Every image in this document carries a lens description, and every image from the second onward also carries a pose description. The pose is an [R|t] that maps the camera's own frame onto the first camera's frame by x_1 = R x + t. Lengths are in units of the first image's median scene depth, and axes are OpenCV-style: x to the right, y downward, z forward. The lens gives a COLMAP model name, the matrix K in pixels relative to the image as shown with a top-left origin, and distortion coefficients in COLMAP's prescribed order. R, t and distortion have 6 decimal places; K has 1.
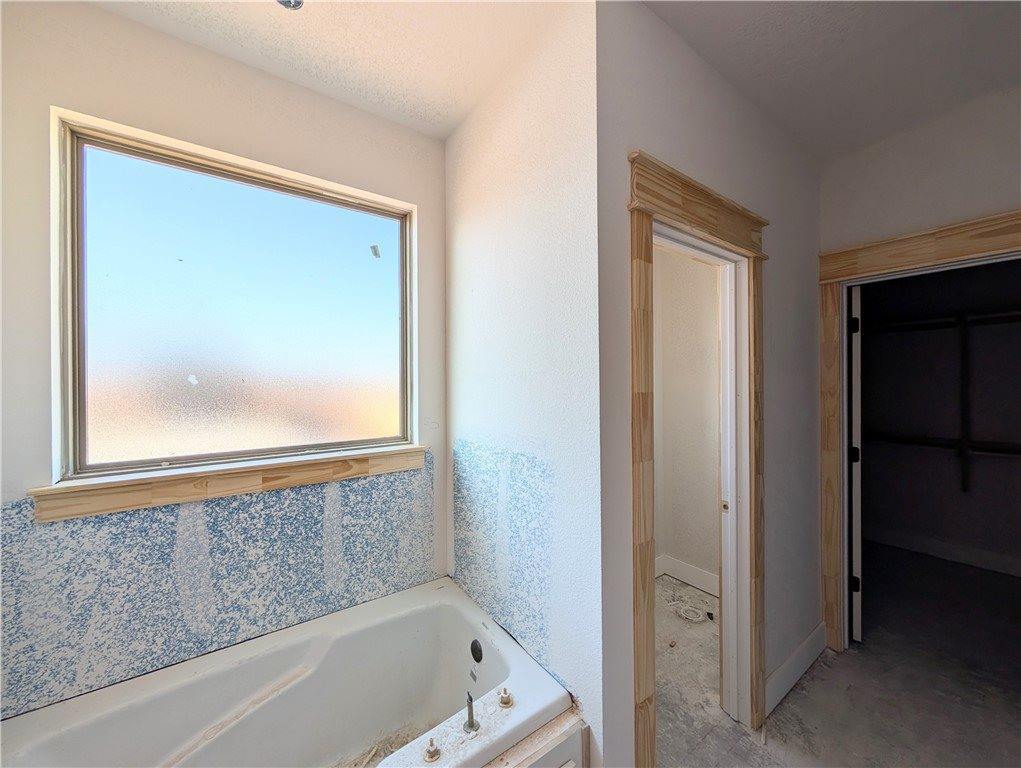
lens RADIAL K [[383.0, 0, 508.7], [0, 383.0, 380.5], [0, 0, 1]] dist [0.000452, 0.000424]
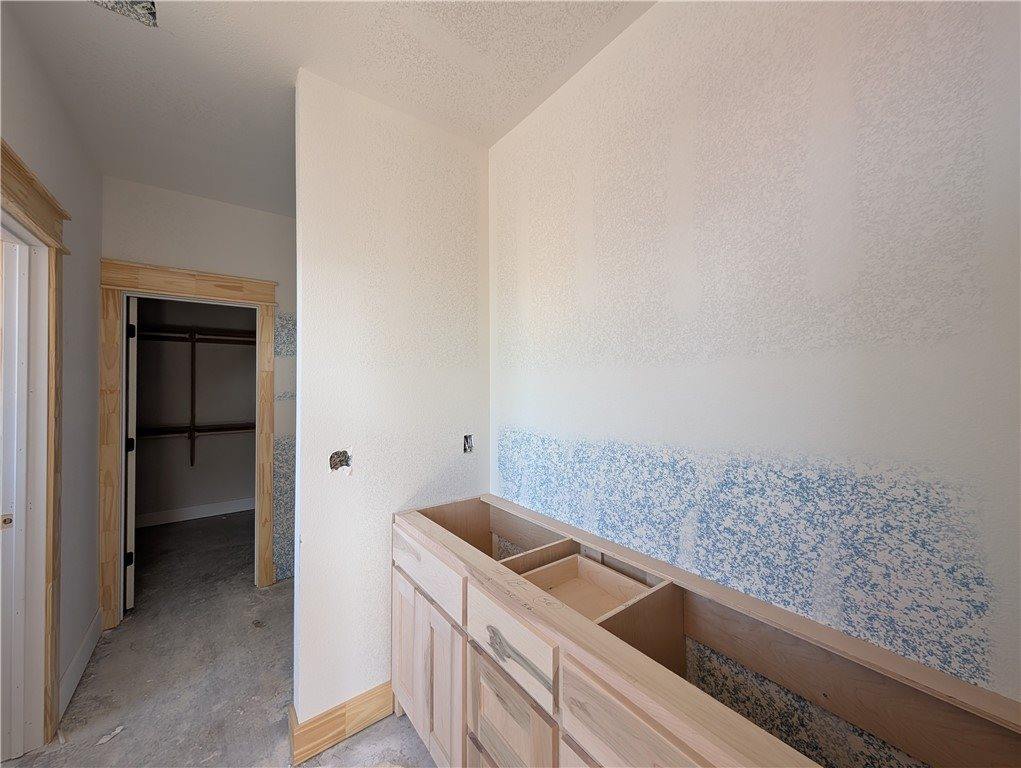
lens RADIAL K [[383.0, 0, 508.7], [0, 383.0, 380.5], [0, 0, 1]] dist [0.000452, 0.000424]
pose [[-0.036469, 0.014667, 0.999227, -0.293408], [0.000942, 0.999892, -0.014642, 0.021621], [-0.999334, 0.000407, -0.036479, -0.085555]]
